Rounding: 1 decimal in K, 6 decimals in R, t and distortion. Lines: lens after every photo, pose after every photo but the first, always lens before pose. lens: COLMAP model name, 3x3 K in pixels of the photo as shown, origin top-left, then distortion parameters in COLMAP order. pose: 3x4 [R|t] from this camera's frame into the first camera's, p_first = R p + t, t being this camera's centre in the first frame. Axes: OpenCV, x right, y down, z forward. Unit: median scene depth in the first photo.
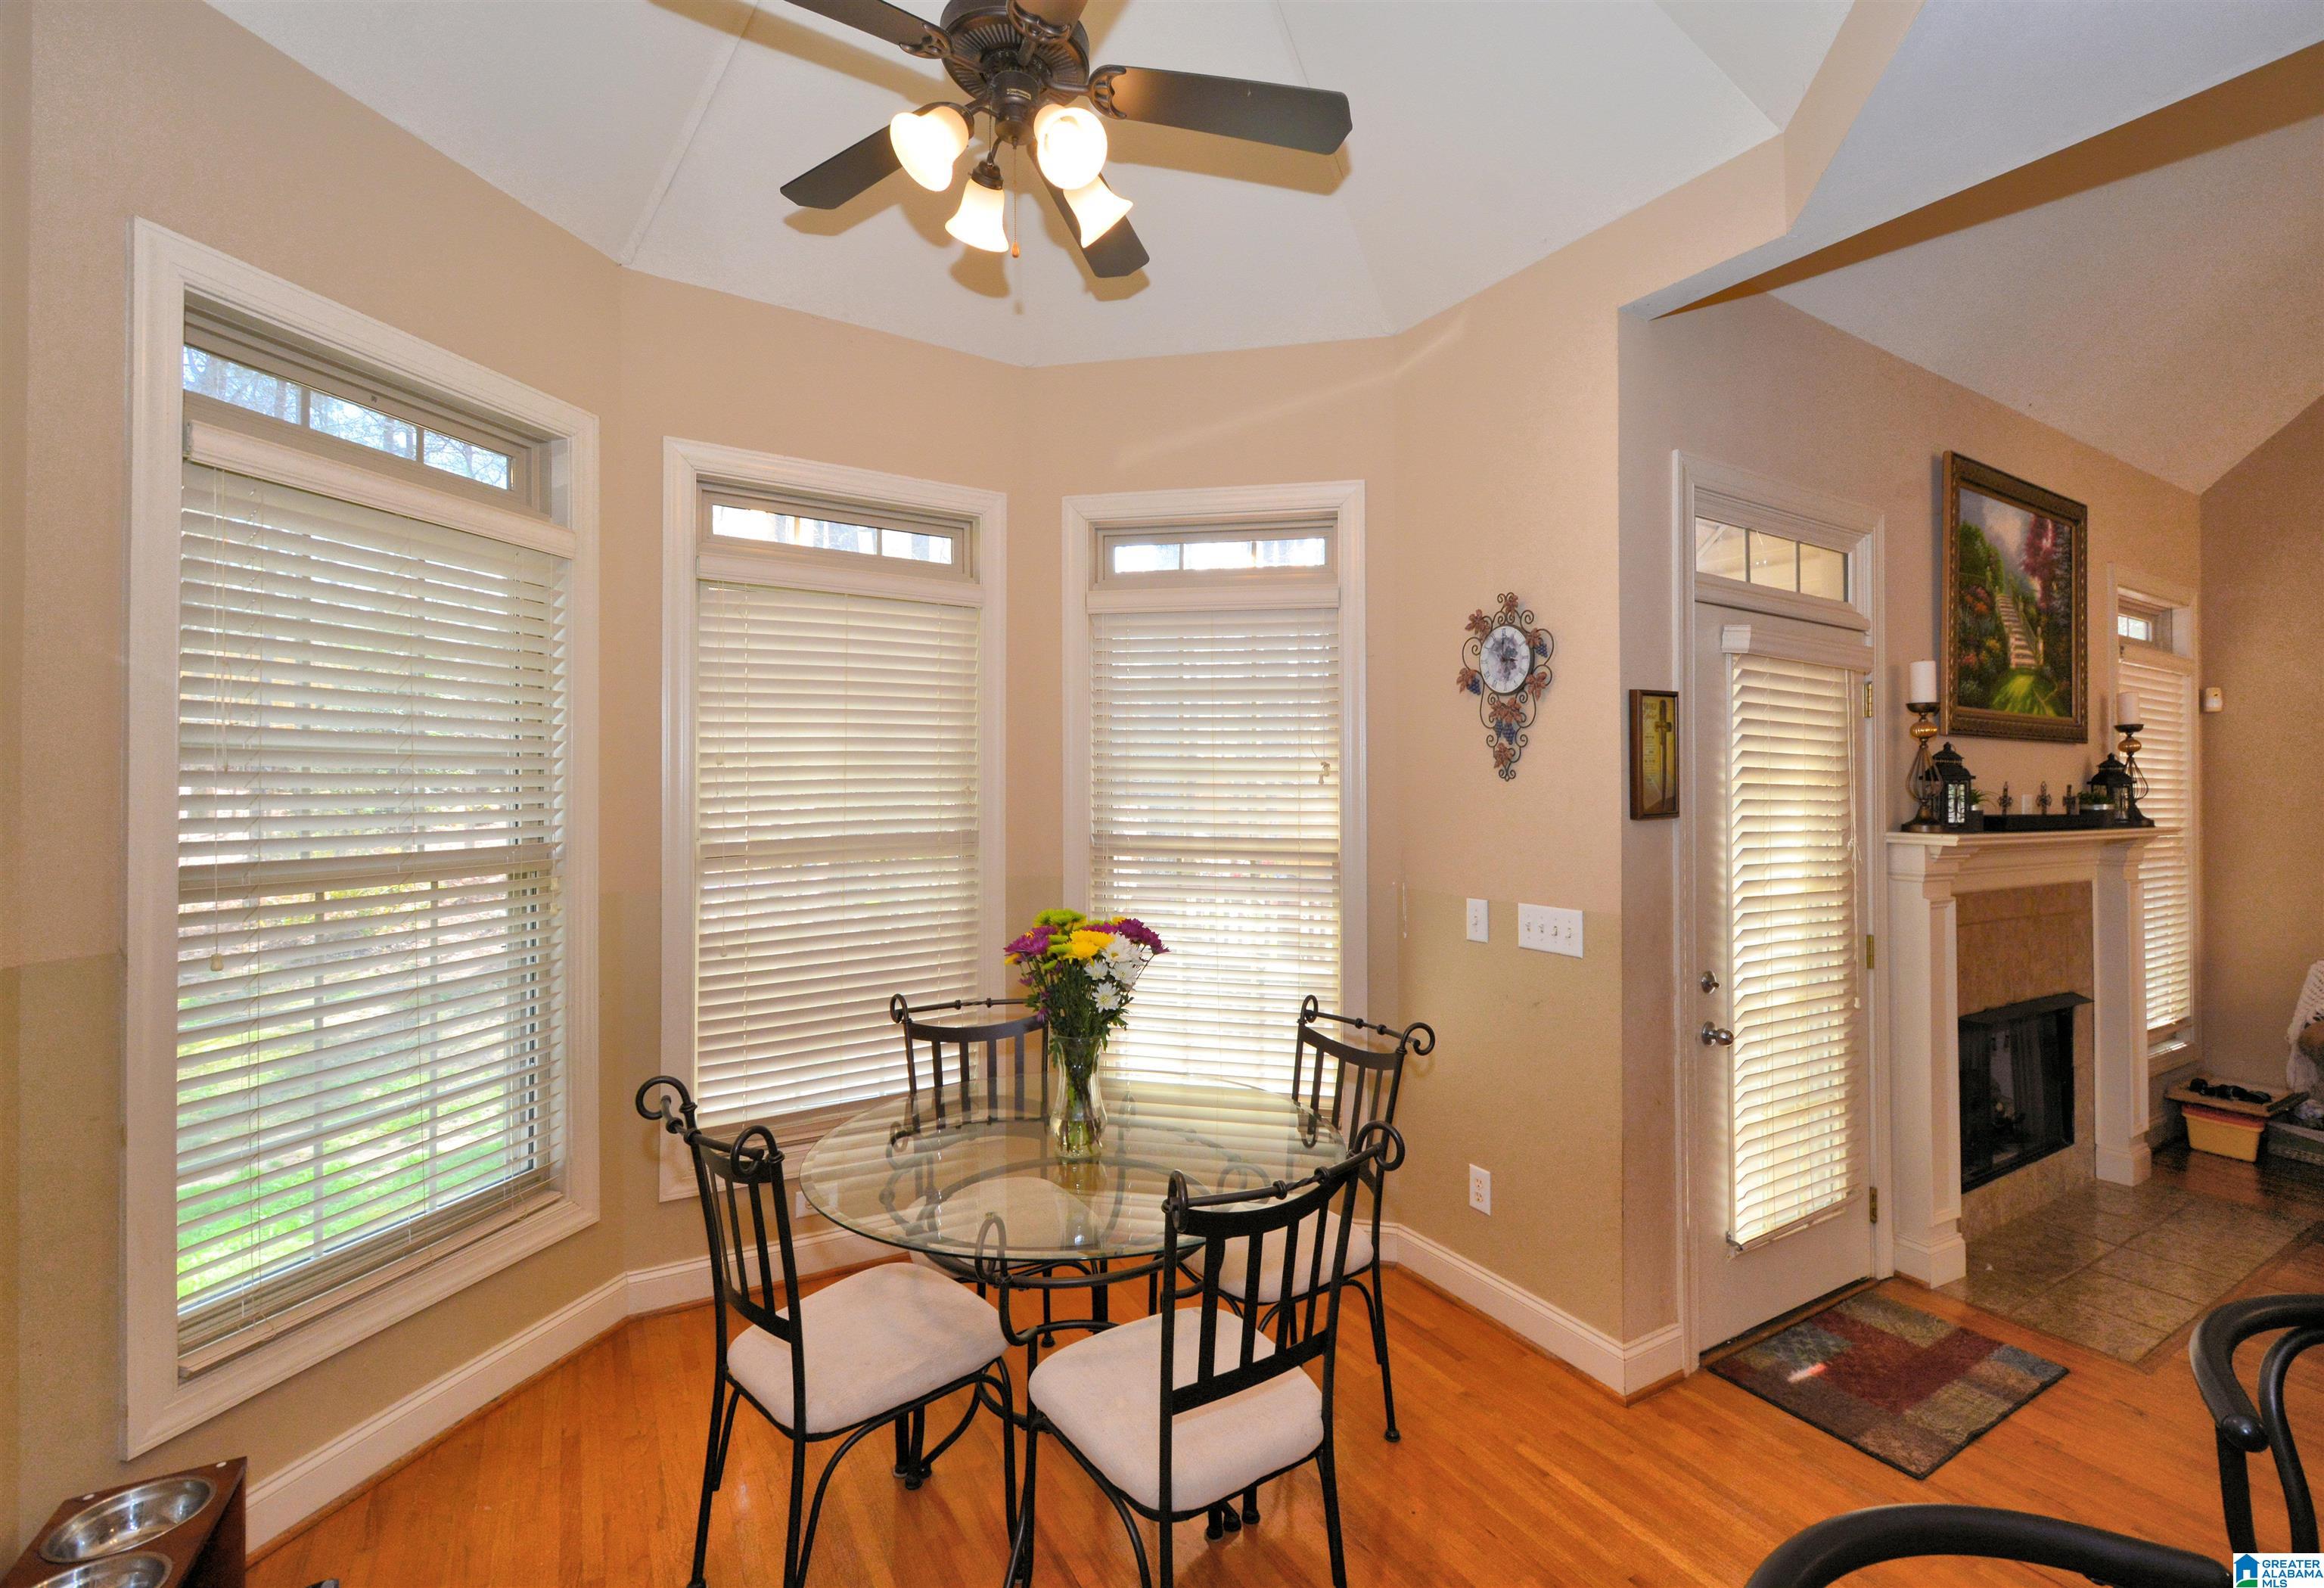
lens RADIAL K [[1075.4, 0, 1255.2], [0, 1075.4, 796.3], [0, 0, 1]] dist [0.004010, -0.003703]
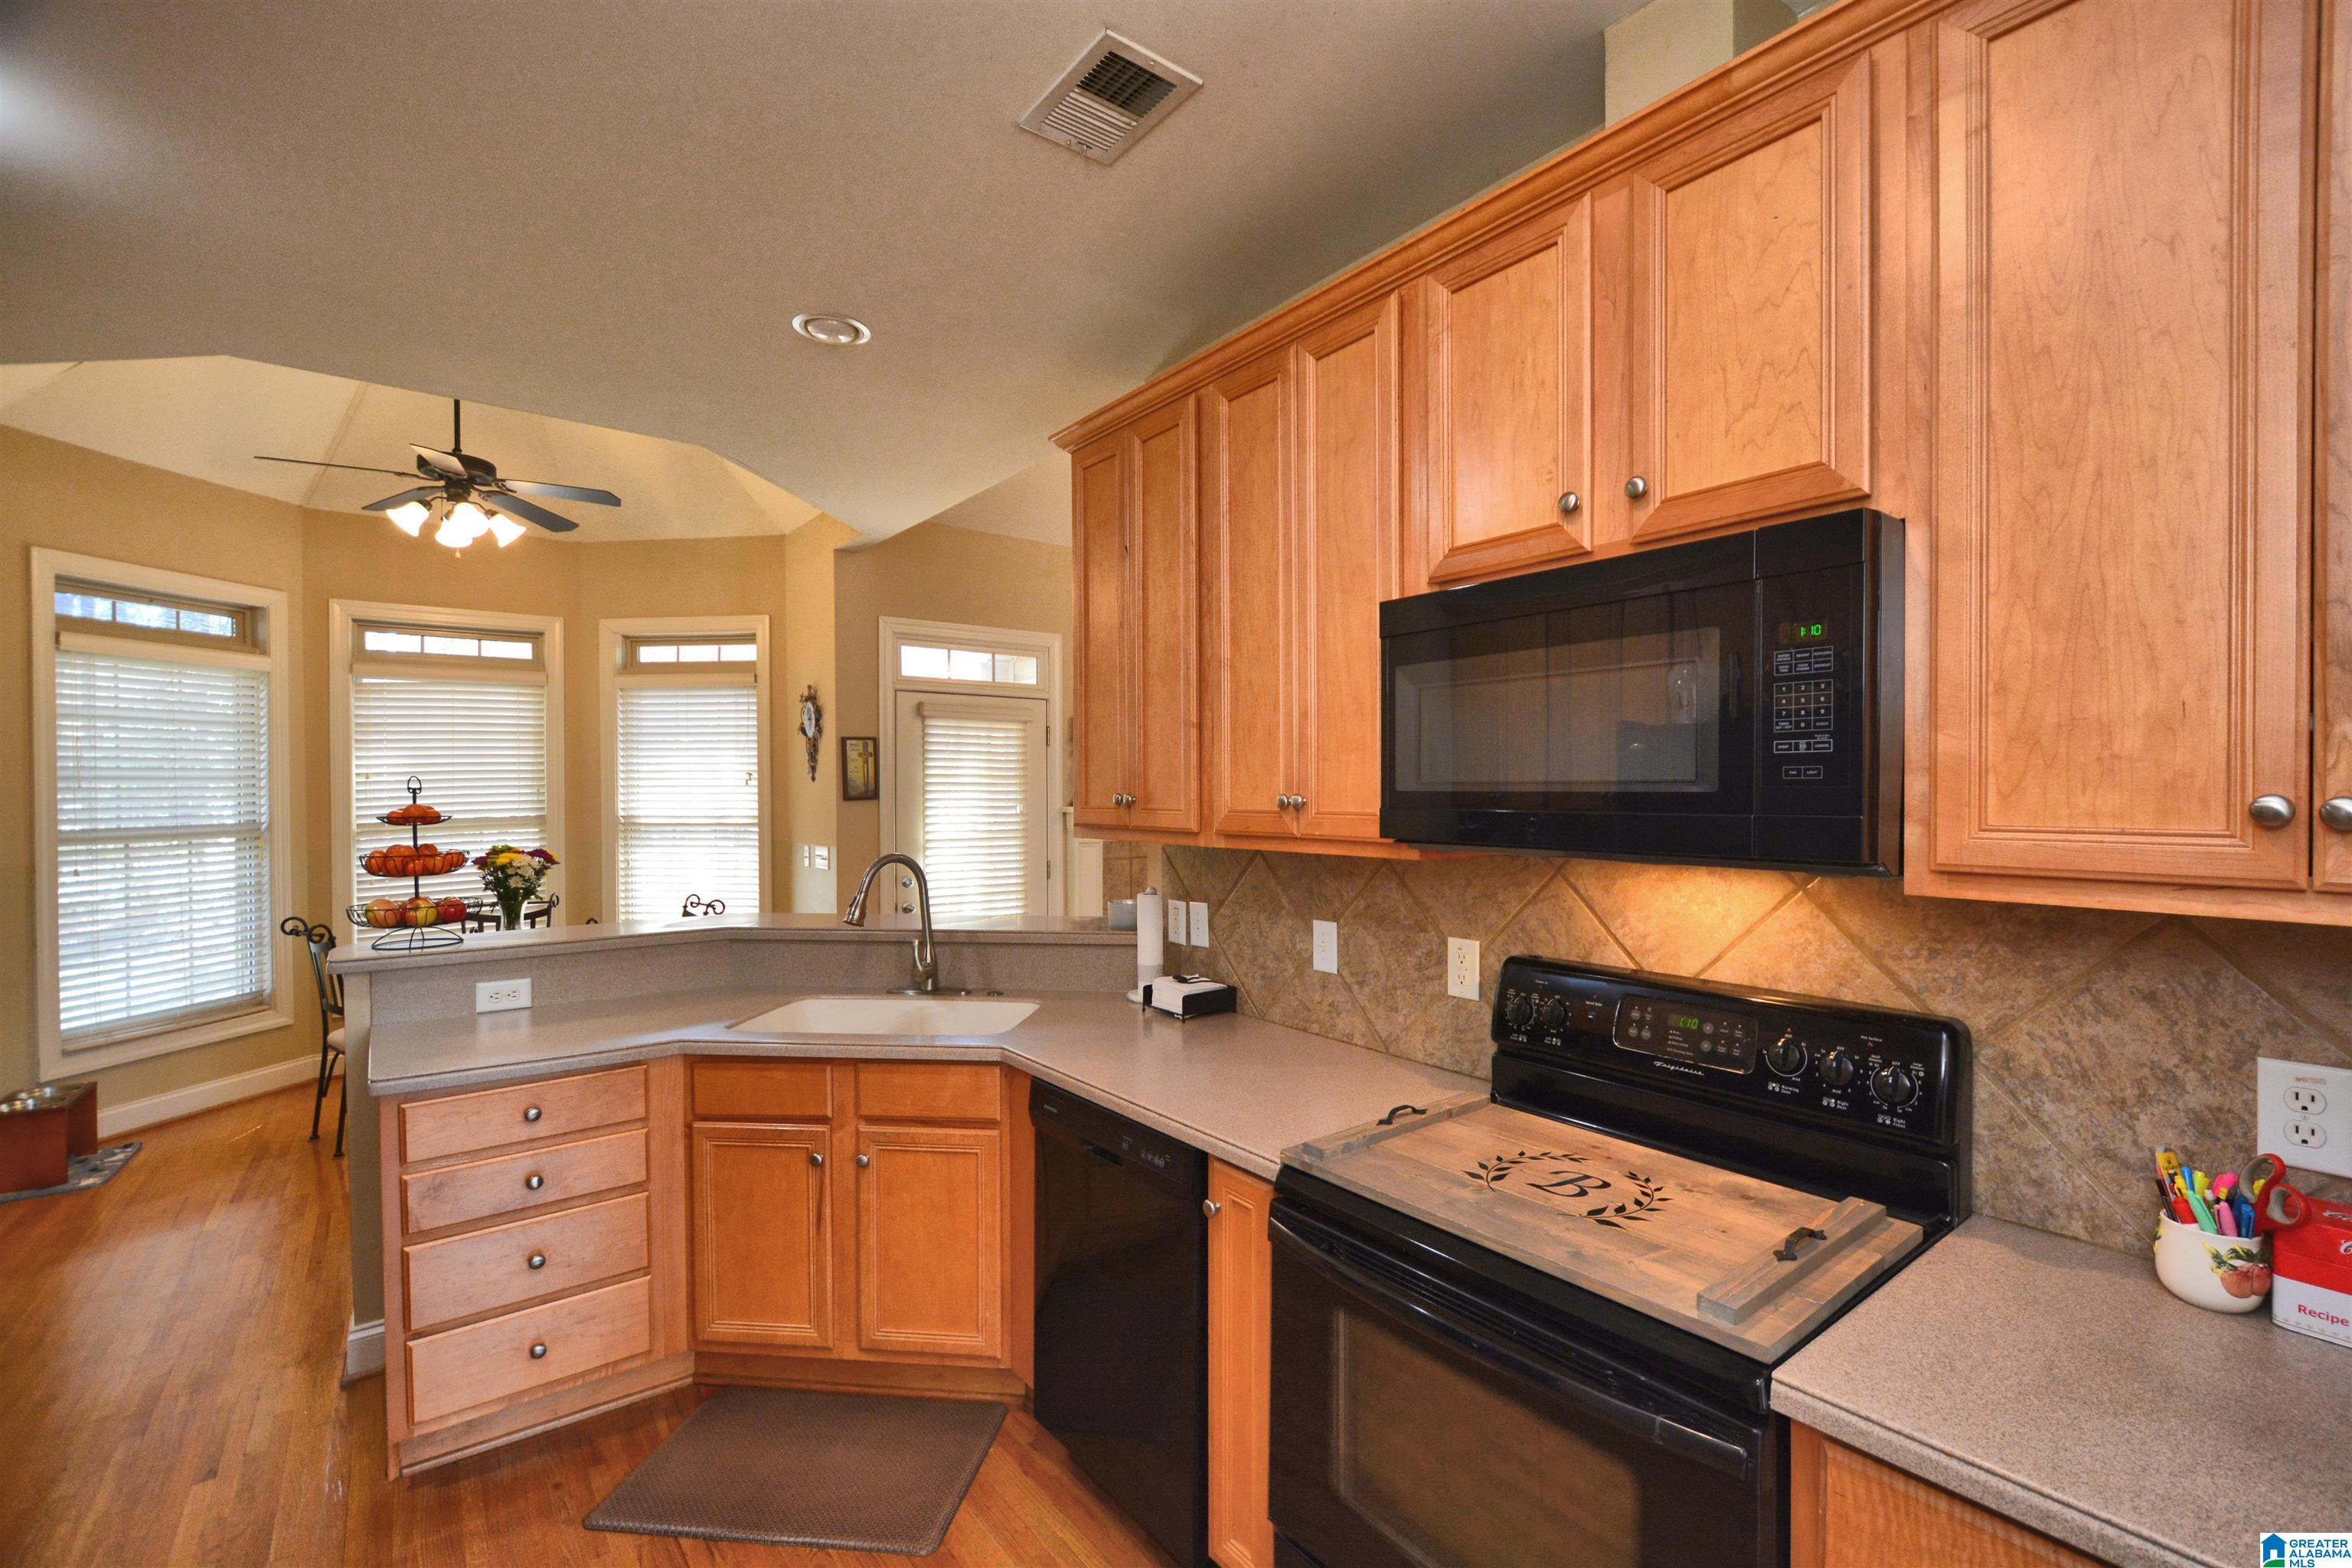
lens RADIAL K [[1071.5, 0, 1271.7], [0, 1071.5, 797.9], [0, 0, 1]] dist [0.003697, -0.004882]
pose [[0.992120, -0.016588, 0.124187, 0.885450], [0.016225, 0.999861, 0.003930, 0.020944], [-0.124234, -0.001884, 0.992251, -1.092230]]
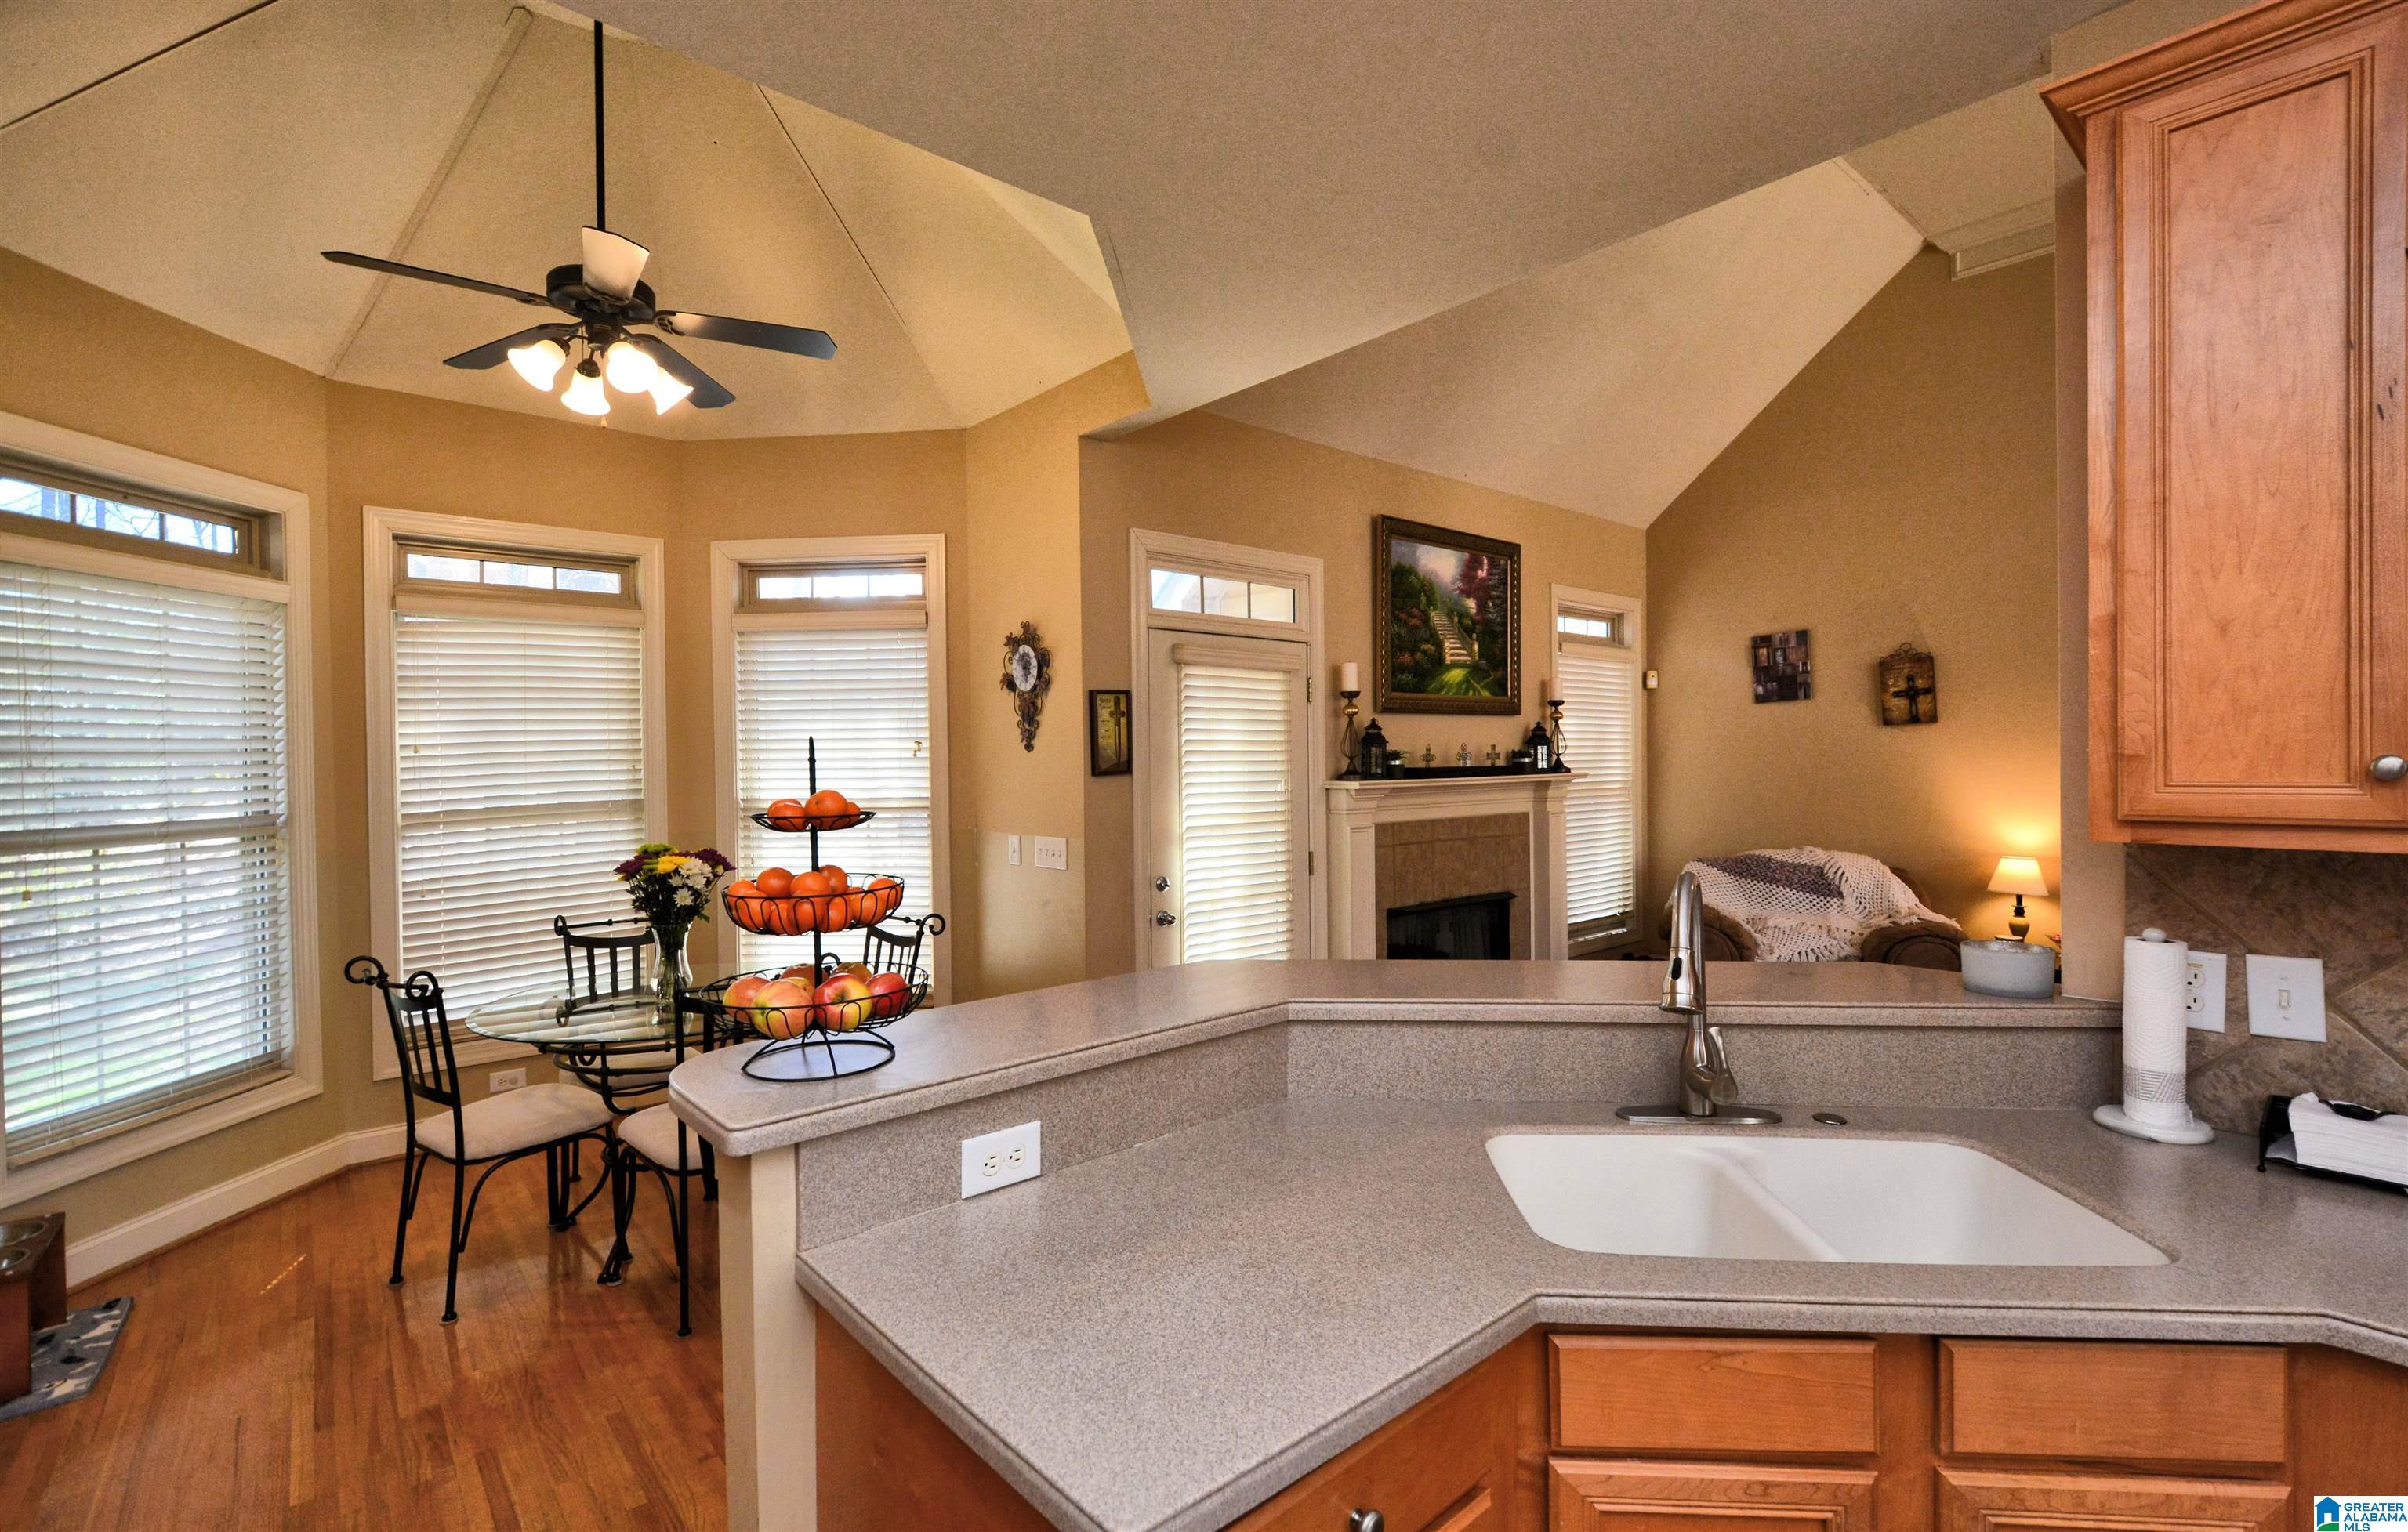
lens RADIAL K [[1105.6, 0, 1289.9], [0, 1105.6, 764.1], [0, 0, 1]] dist [0.000010, -0.002737]
pose [[0.984971, -0.024797, 0.170931, 0.351644], [0.025116, 0.999684, 0.000292, 0.010860], [-0.170885, 0.004005, 0.985283, -0.561269]]
